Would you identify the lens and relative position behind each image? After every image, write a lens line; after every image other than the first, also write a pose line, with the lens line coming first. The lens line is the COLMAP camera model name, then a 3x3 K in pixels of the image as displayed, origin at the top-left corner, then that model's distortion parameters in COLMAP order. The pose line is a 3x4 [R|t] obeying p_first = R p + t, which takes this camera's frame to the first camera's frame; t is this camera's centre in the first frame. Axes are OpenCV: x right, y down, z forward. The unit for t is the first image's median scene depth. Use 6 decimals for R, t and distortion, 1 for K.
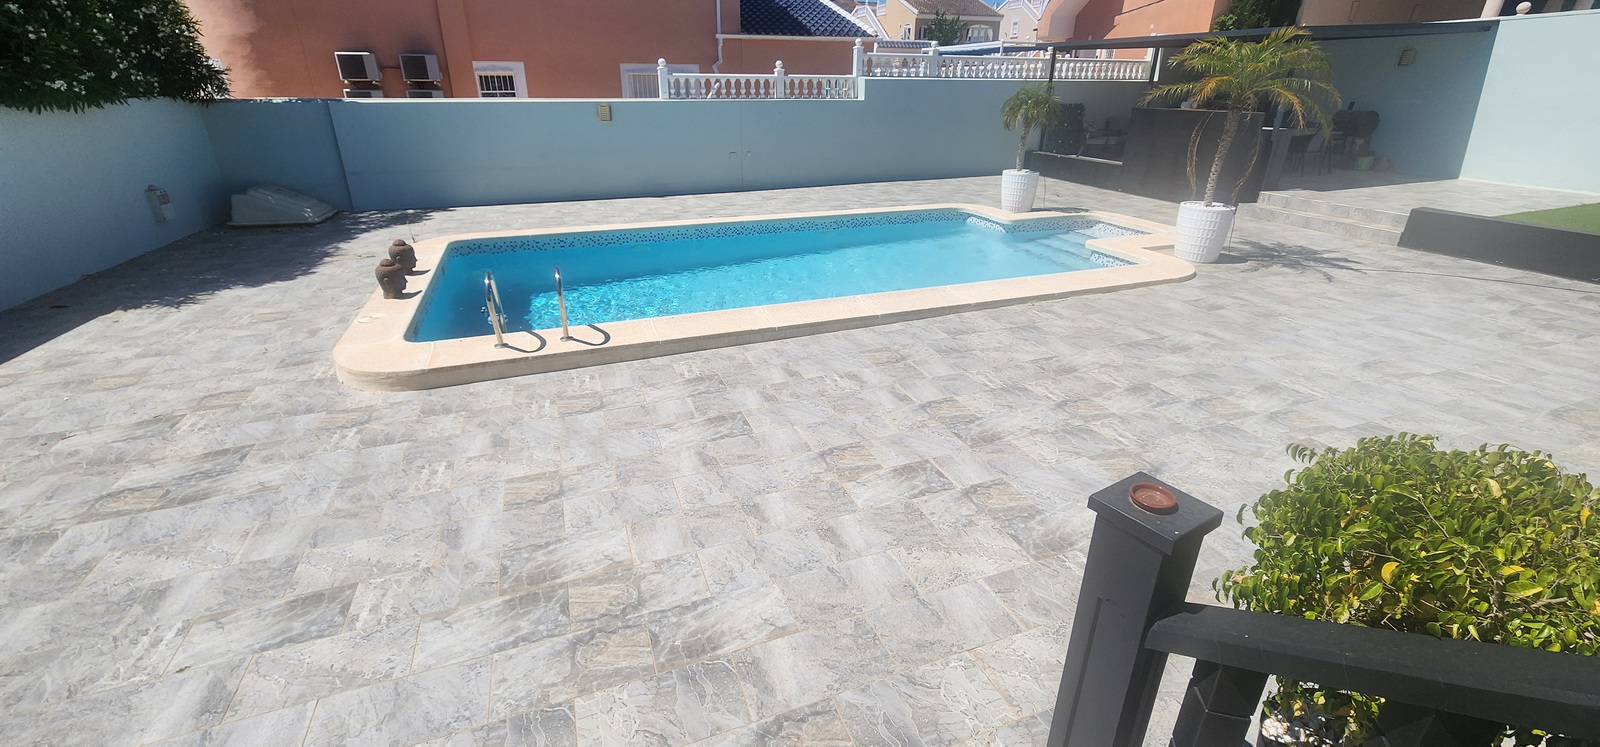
lens RADIAL K [[662.1, 0, 801.7], [0, 662.1, 349.3], [0, 0, 1]] dist [-0.000356, 0.000772]
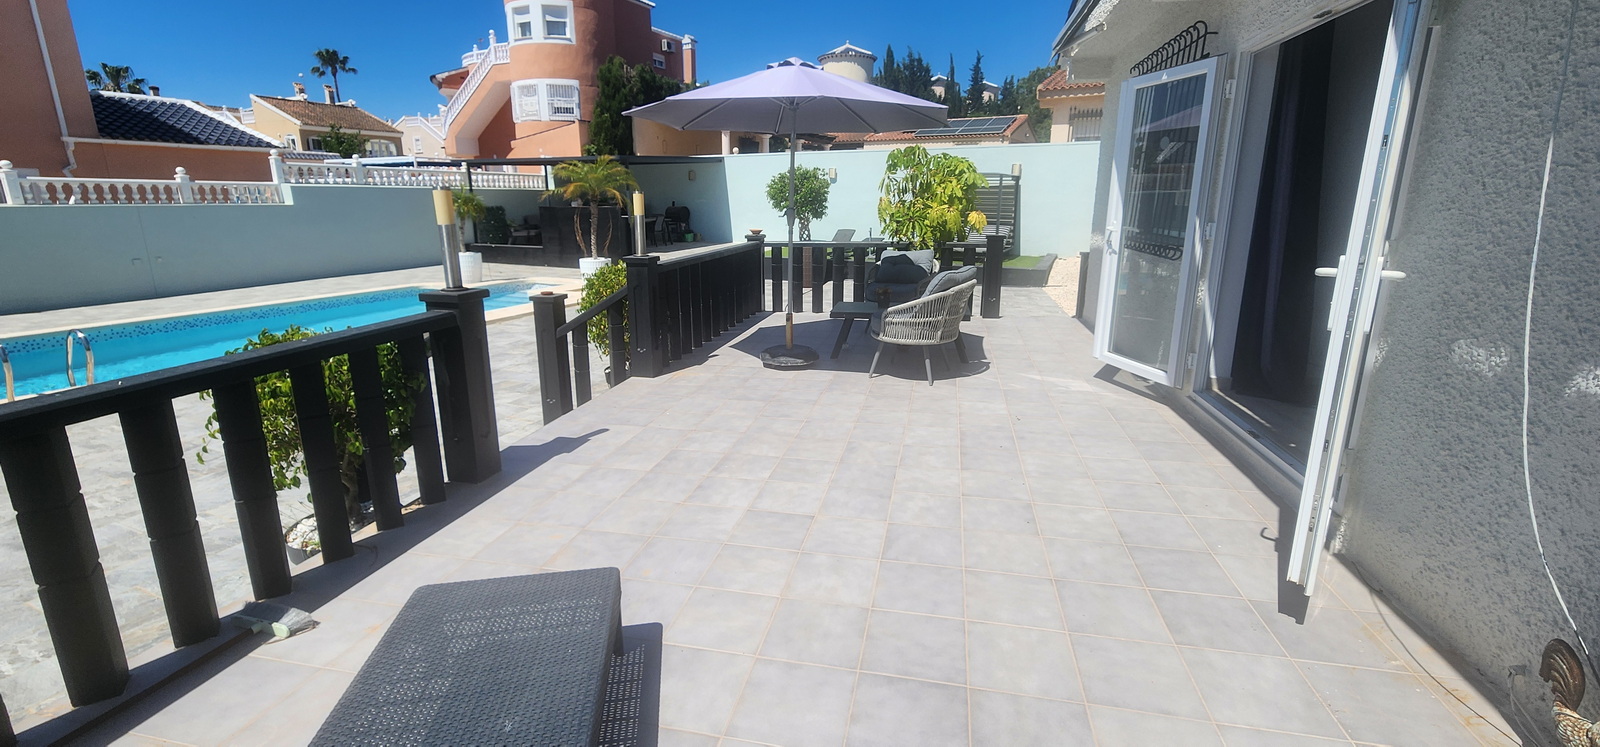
lens RADIAL K [[652.2, 0, 801.1], [0, 652.2, 354.3], [0, 0, 1]] dist [-0.000284, 0.000367]
pose [[0.698481, -0.172422, 0.694546, -0.108673], [0.271179, 0.961931, -0.033914, 0.117879], [-0.662258, 0.212035, 0.718648, -0.256196]]
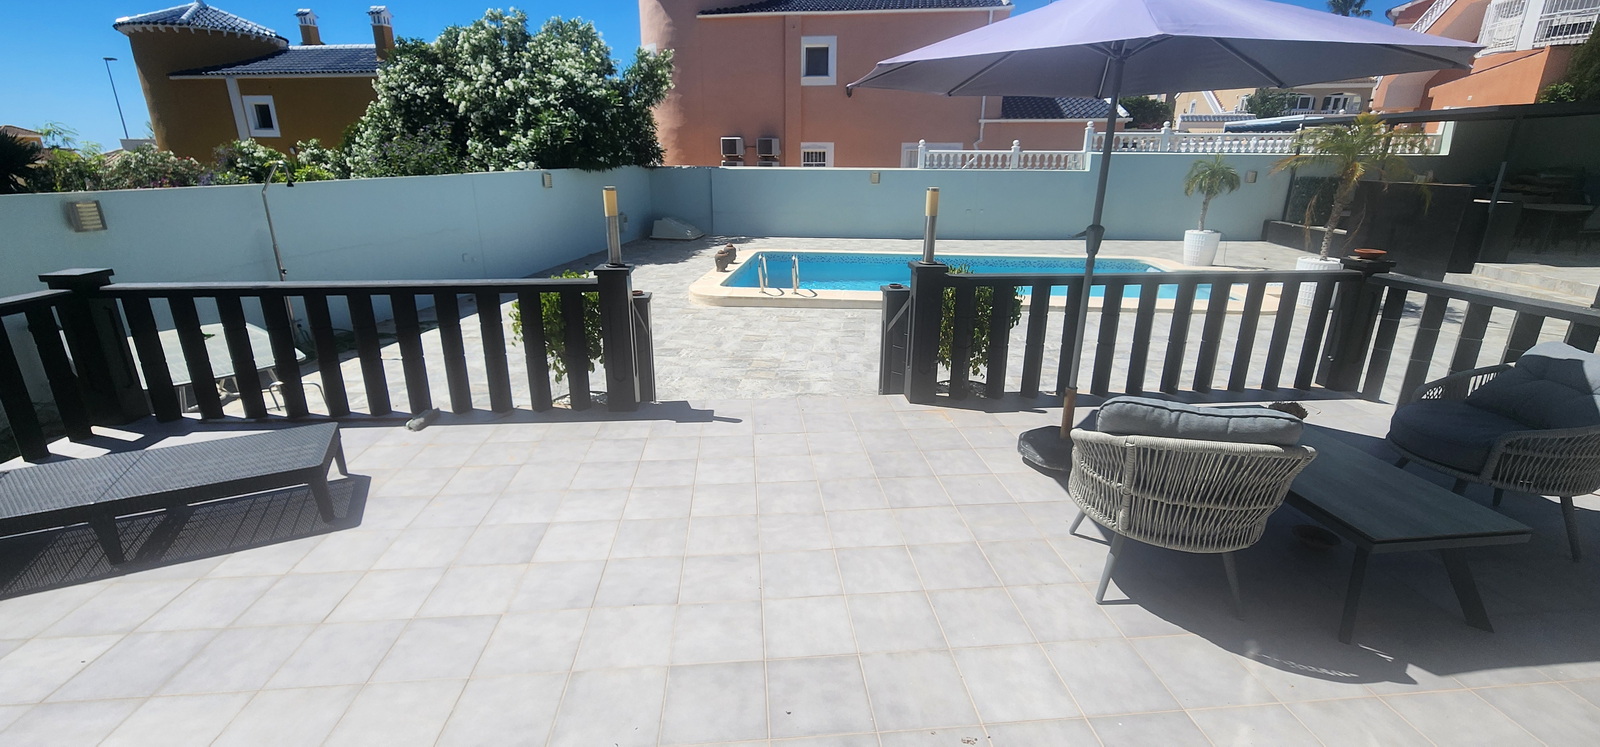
lens RADIAL K [[662.1, 0, 801.7], [0, 662.1, 349.3], [0, 0, 1]] dist [-0.000356, 0.000772]
pose [[0.893903, 0.125666, -0.430285, 0.188178], [-0.166849, 0.984205, -0.059182, 0.096717], [0.416052, 0.124695, 0.900751, -0.249732]]
